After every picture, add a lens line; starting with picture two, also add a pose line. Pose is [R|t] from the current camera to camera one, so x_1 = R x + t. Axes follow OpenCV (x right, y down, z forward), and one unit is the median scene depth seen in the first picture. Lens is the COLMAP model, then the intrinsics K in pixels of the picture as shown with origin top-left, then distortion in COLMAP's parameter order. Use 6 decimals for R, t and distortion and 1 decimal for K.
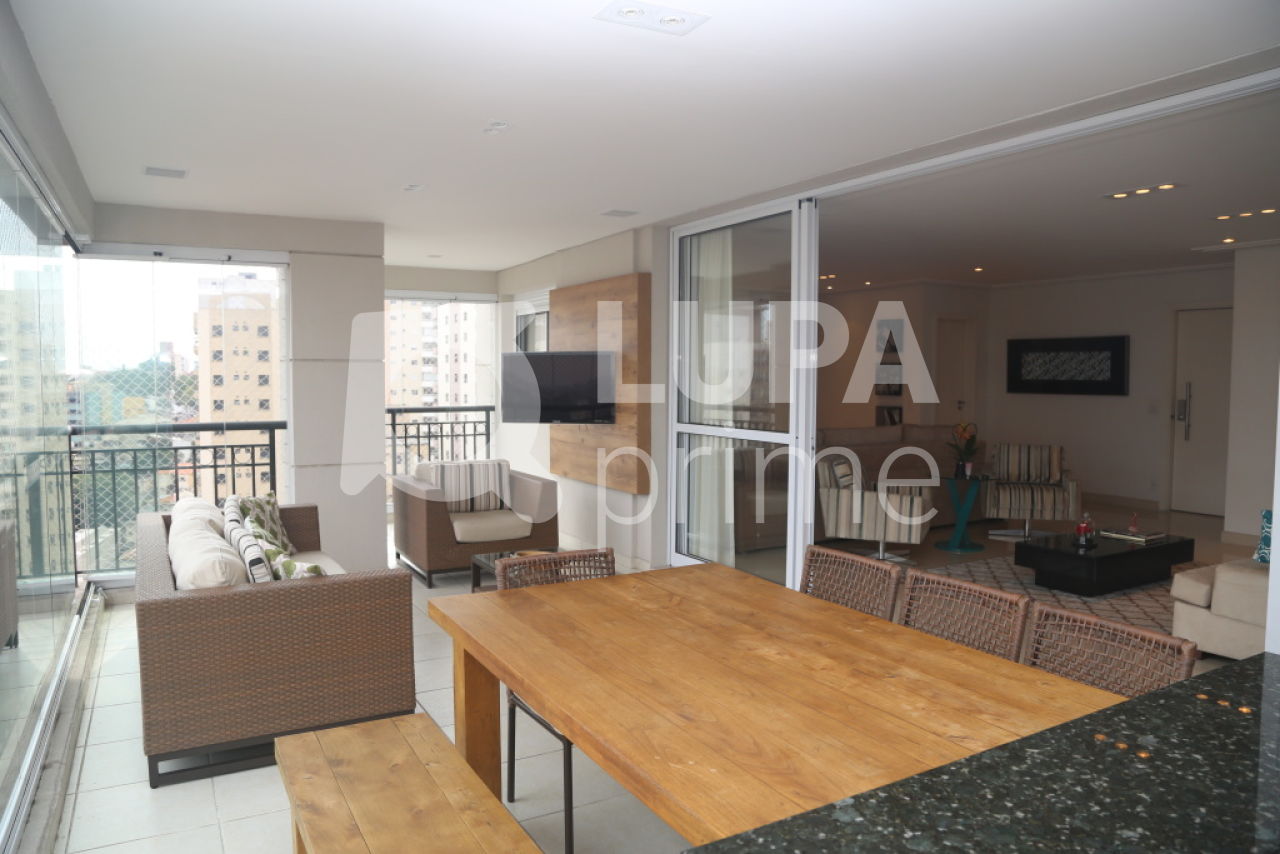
lens RADIAL K [[879.4, 0, 648.1], [0, 879.4, 425.9], [0, 0, 1]] dist [-0.071473, -0.002834]
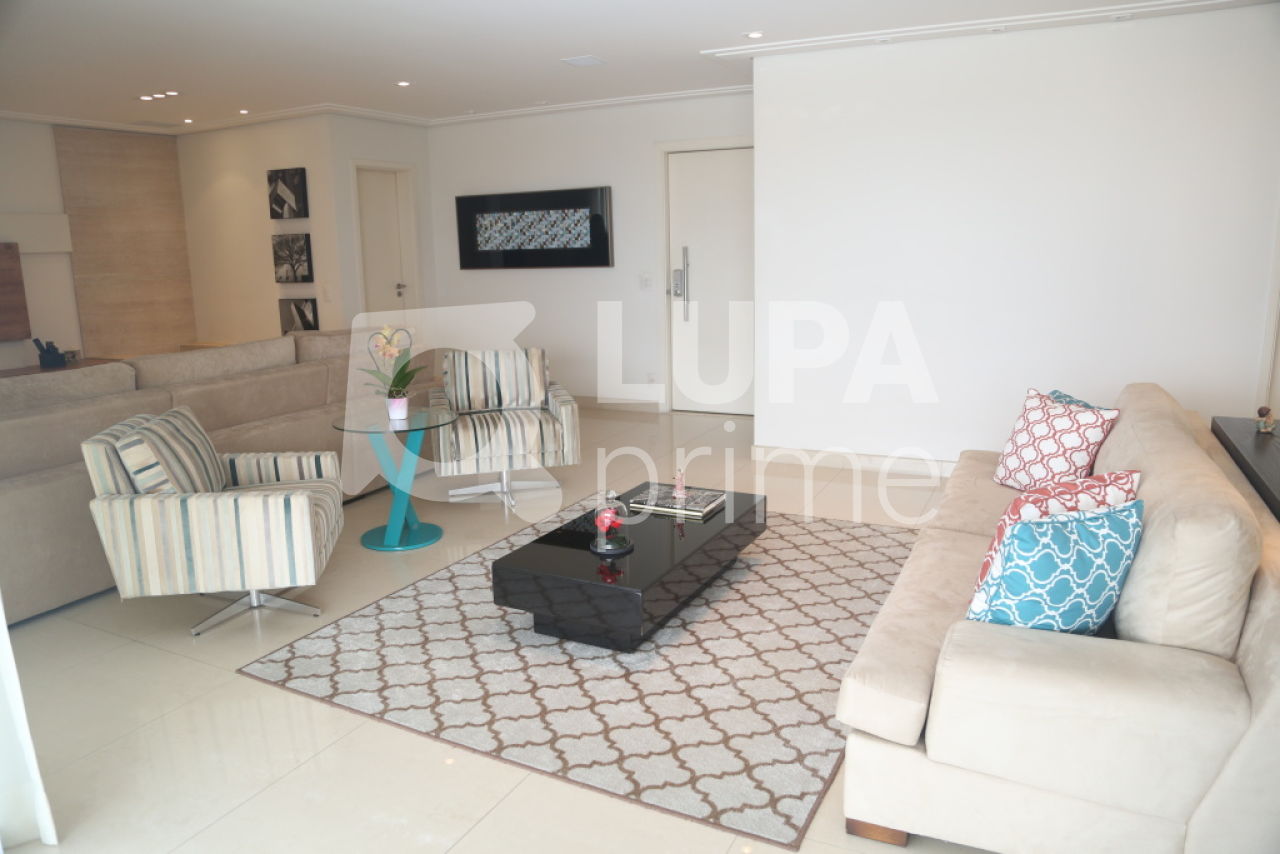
lens RADIAL K [[879.4, 0, 640.2], [0, 879.4, 421.6], [0, 0, 1]] dist [-0.071473, -0.002834]
pose [[0.833870, -0.131998, 0.535945, 0.149213], [0.058698, 0.986685, 0.151682, -0.017347], [-0.548831, -0.095024, 0.830515, 0.342174]]
